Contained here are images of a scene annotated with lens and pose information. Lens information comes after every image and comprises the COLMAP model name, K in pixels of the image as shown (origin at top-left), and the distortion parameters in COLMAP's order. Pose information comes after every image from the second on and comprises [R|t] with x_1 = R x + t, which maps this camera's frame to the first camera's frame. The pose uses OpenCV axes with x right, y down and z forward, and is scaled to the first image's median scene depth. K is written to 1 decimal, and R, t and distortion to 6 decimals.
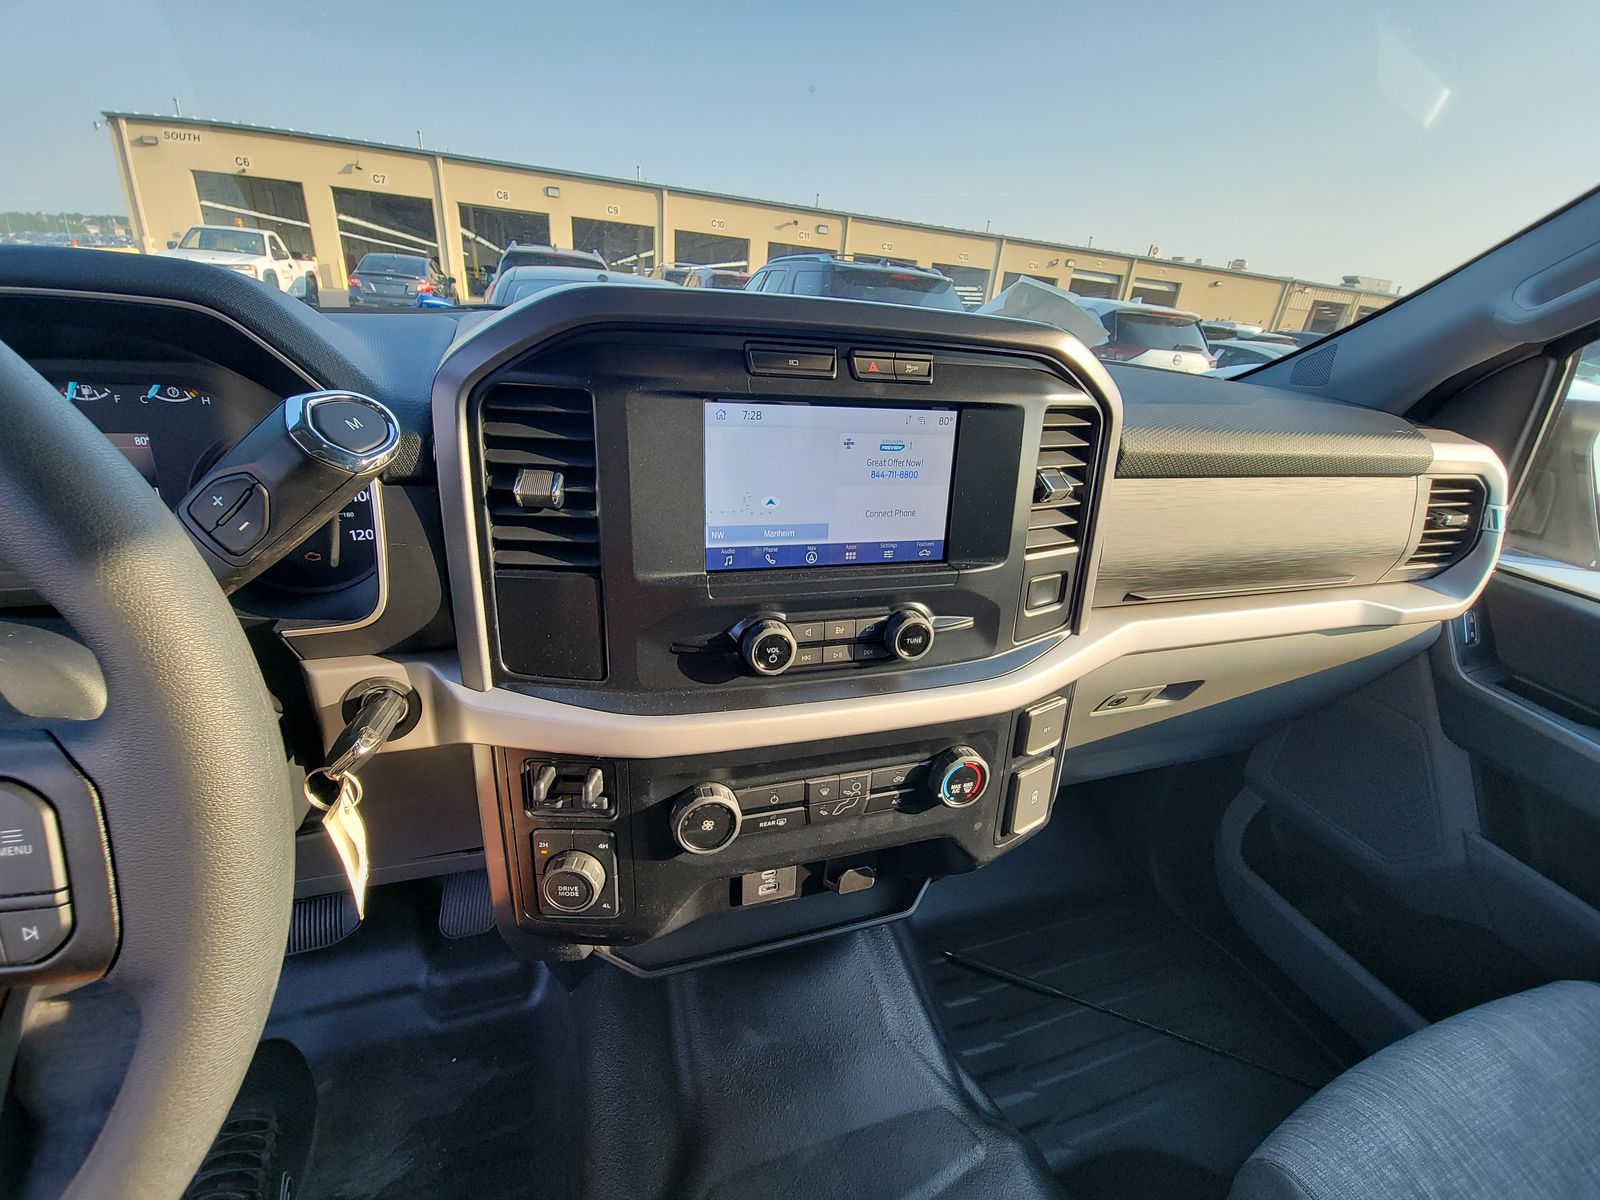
lens RADIAL K [[649.2, 0, 799.2], [0, 649.2, 605.9], [0, 0, 1]] dist [0.002360, -0.004877]
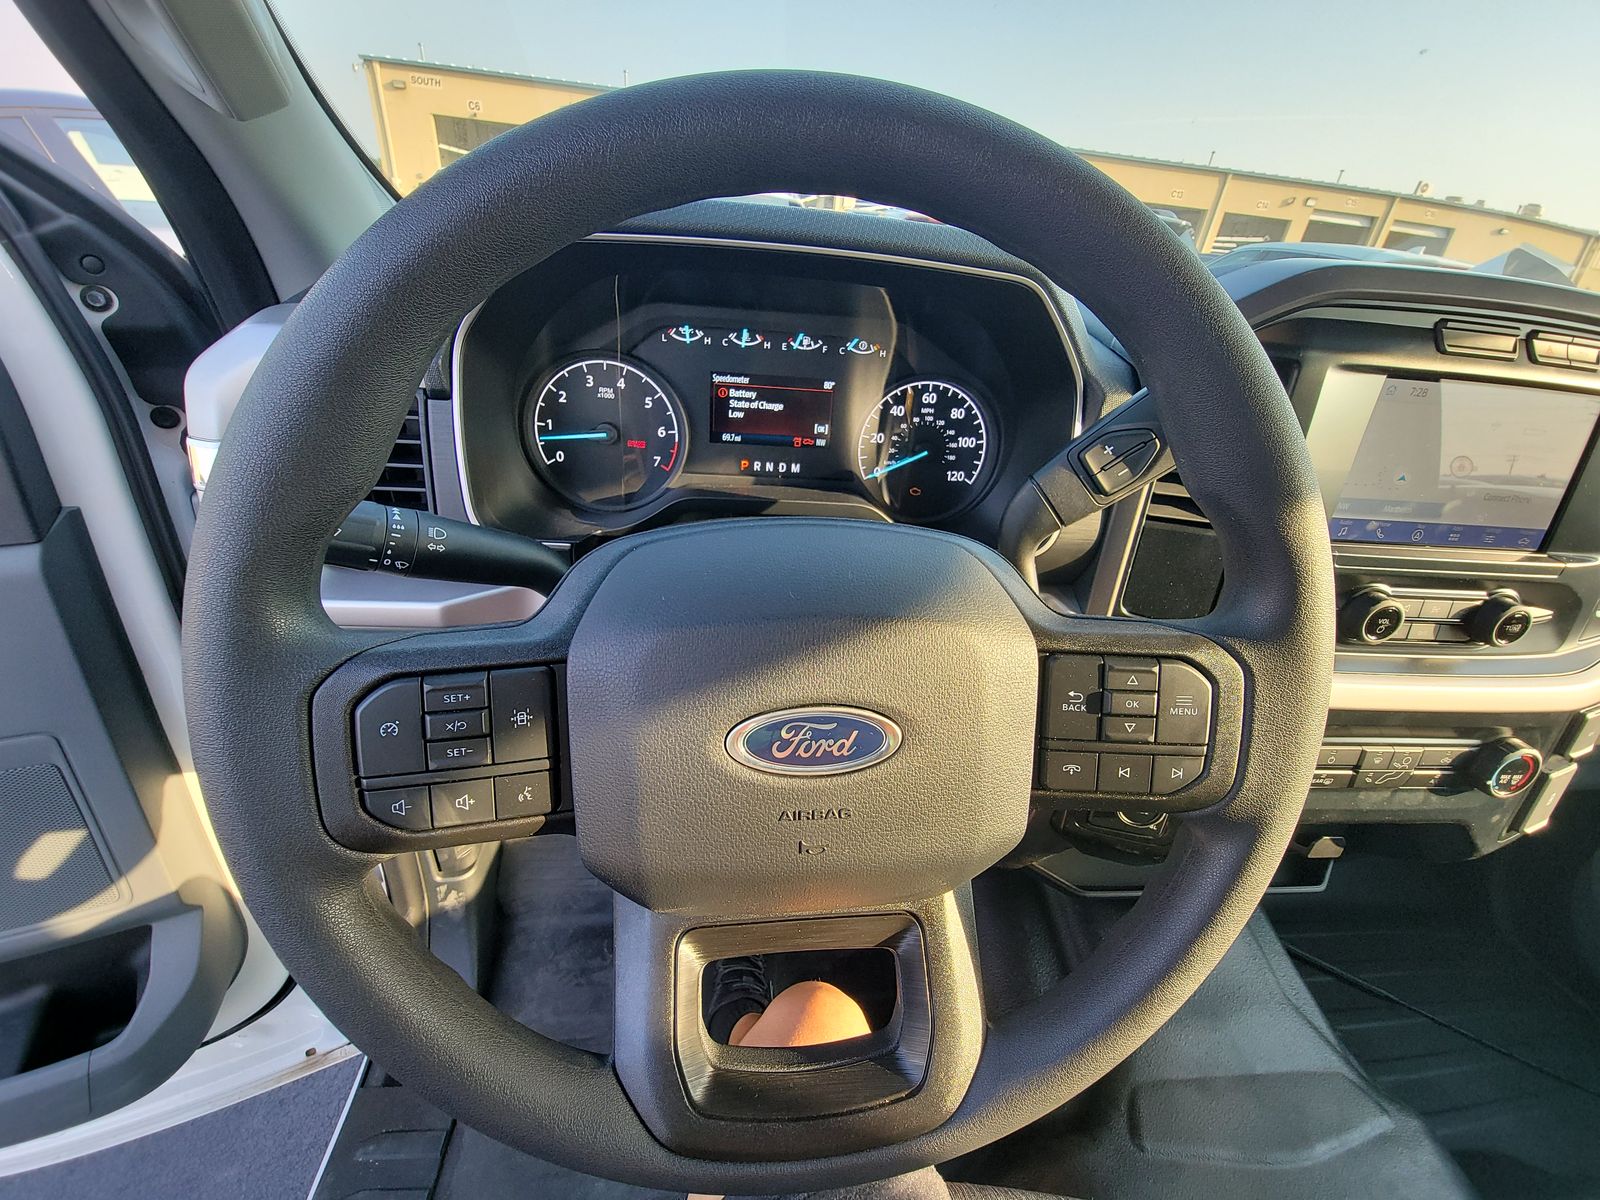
lens RADIAL K [[649.2, 0, 797.6], [0, 649.2, 601.1], [0, 0, 1]] dist [0.002360, -0.004877]
pose [[0.974674, 0.117148, -0.190492, -0.610069], [-0.104040, 0.991553, 0.077449, 0.042293], [0.197956, -0.055668, 0.978629, -0.163692]]
